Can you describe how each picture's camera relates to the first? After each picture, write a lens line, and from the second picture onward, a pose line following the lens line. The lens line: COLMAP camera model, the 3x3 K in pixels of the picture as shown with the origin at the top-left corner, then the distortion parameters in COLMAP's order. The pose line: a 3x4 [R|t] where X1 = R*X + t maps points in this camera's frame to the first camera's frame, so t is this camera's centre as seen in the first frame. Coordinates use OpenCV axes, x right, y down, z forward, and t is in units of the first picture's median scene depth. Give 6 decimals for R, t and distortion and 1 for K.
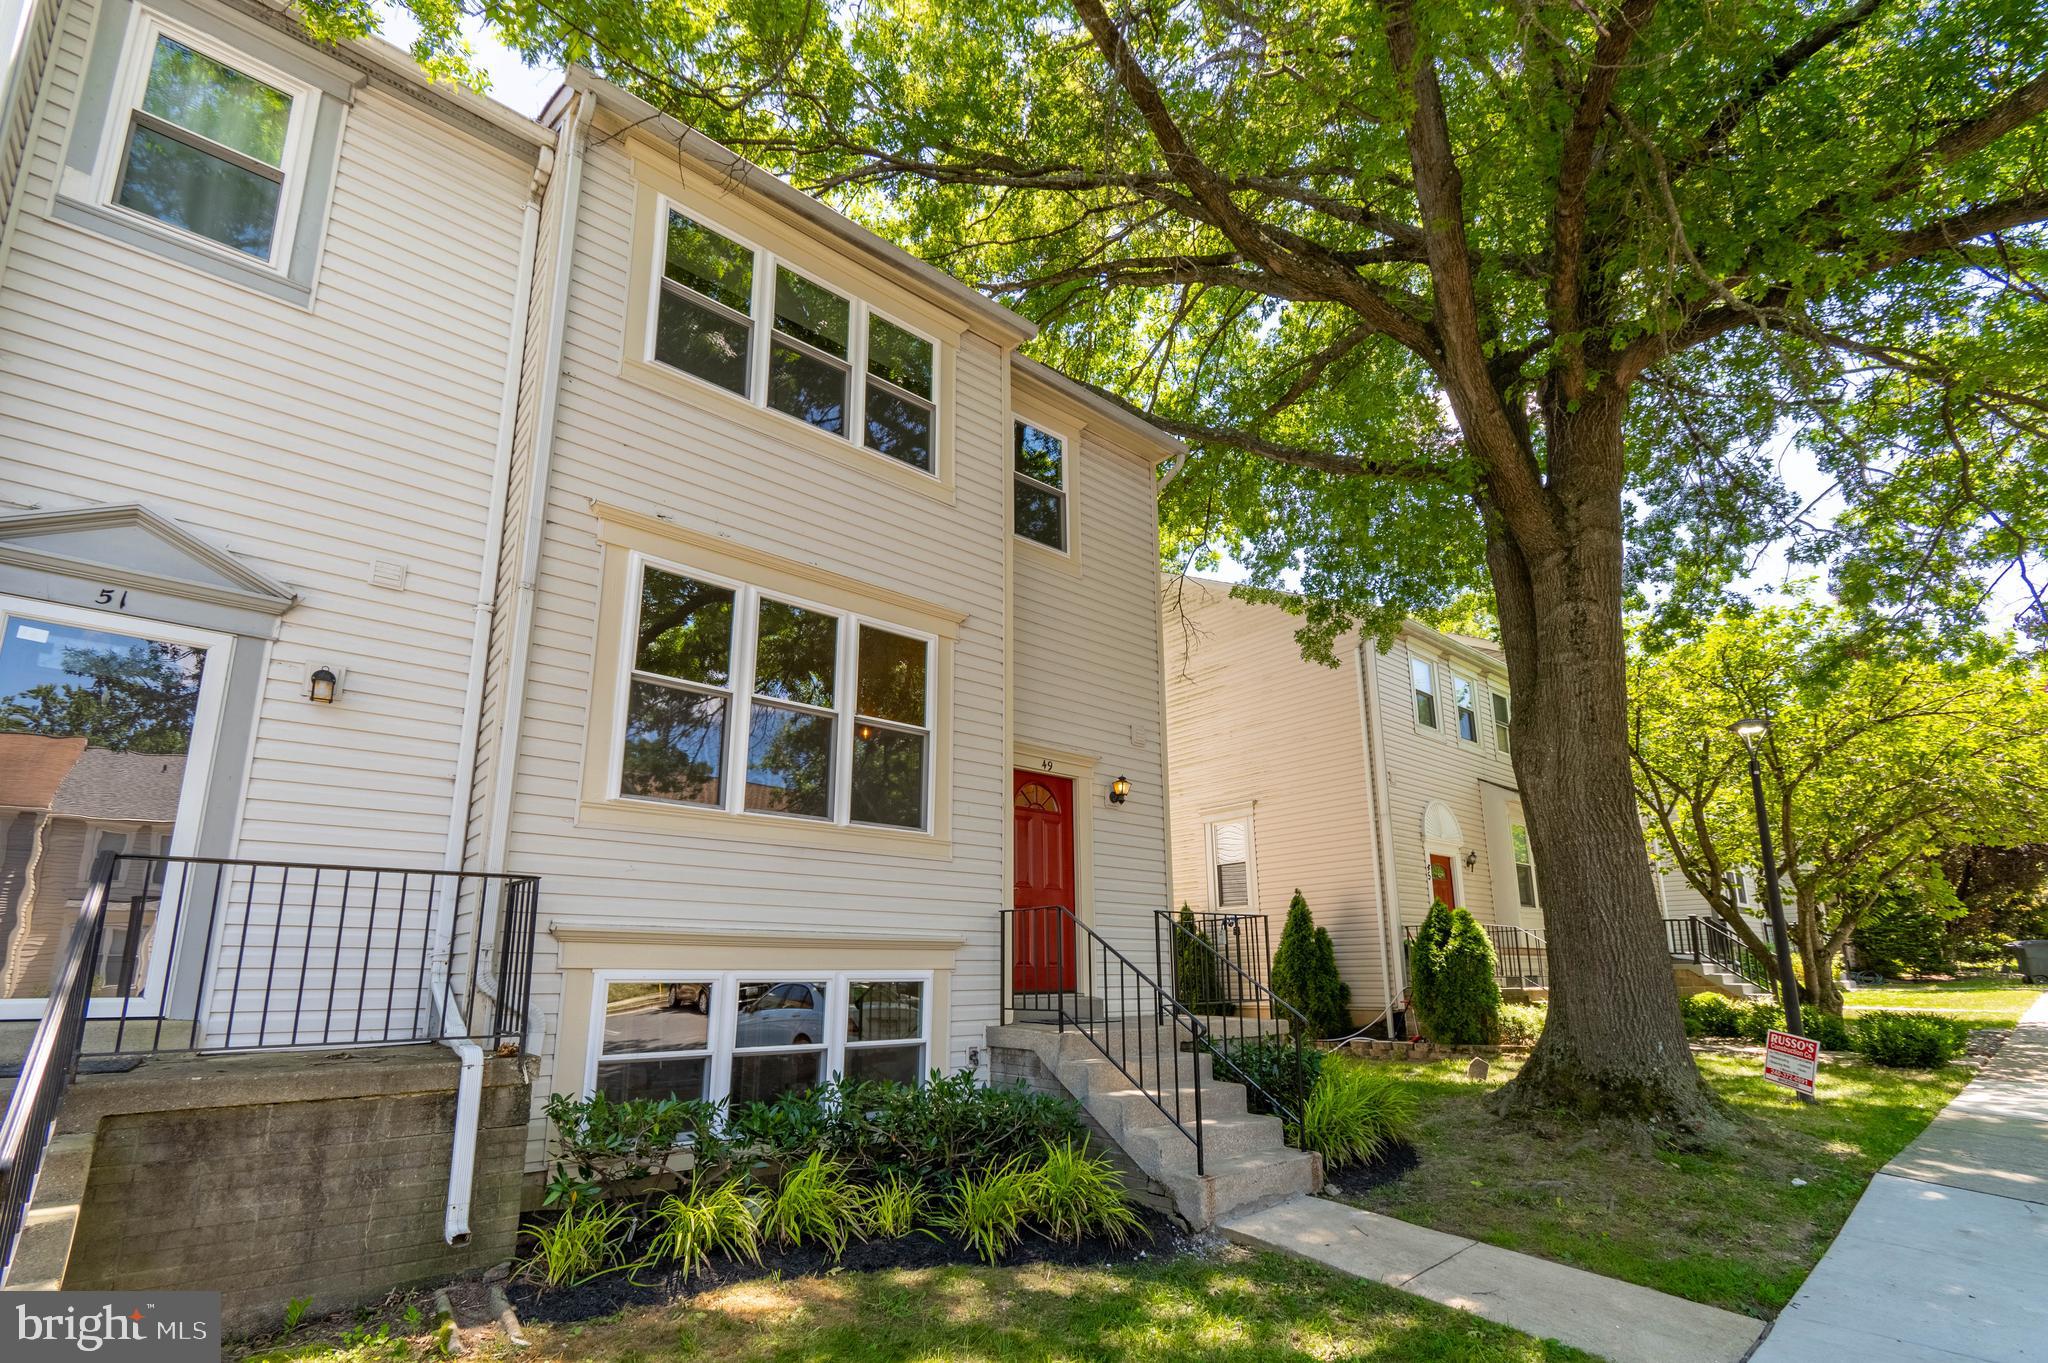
lens RADIAL K [[942.6, 0, 1024.0], [0, 942.6, 681.5], [0, 0, 1]] dist [0.012835, 0.000164]
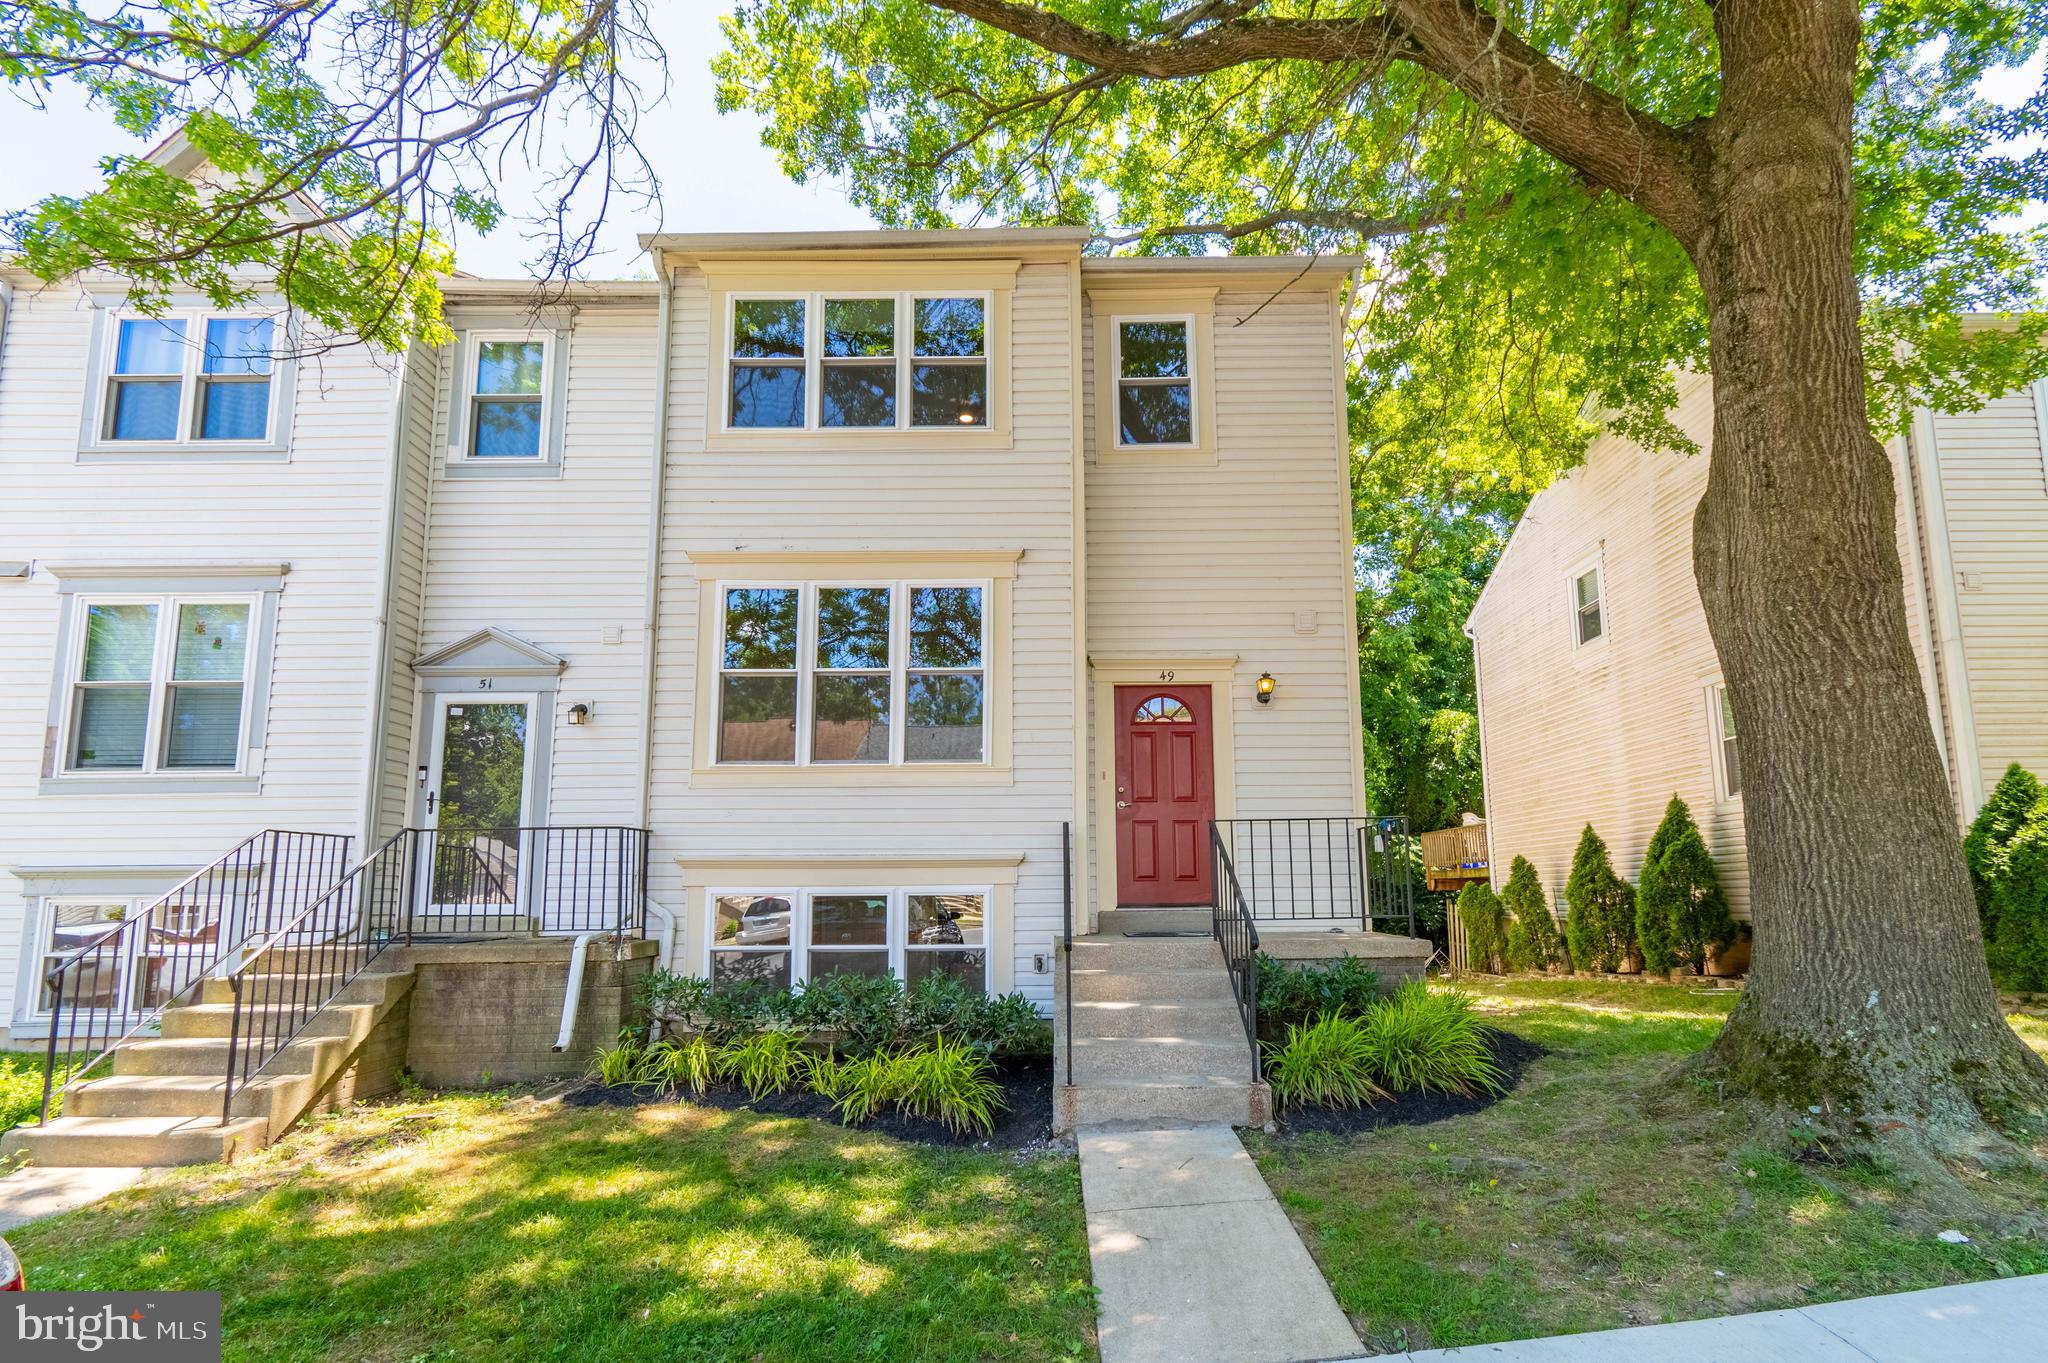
lens RADIAL K [[938.8, 0, 1024.0], [0, 938.8, 681.5], [0, 0, 1]] dist [0.006487, -0.000033]
pose [[0.748377, -0.146514, -0.646889, 0.680217], [0.202080, 0.979296, 0.011983, 0.067237], [0.631740, -0.139691, 0.762490, 0.220618]]
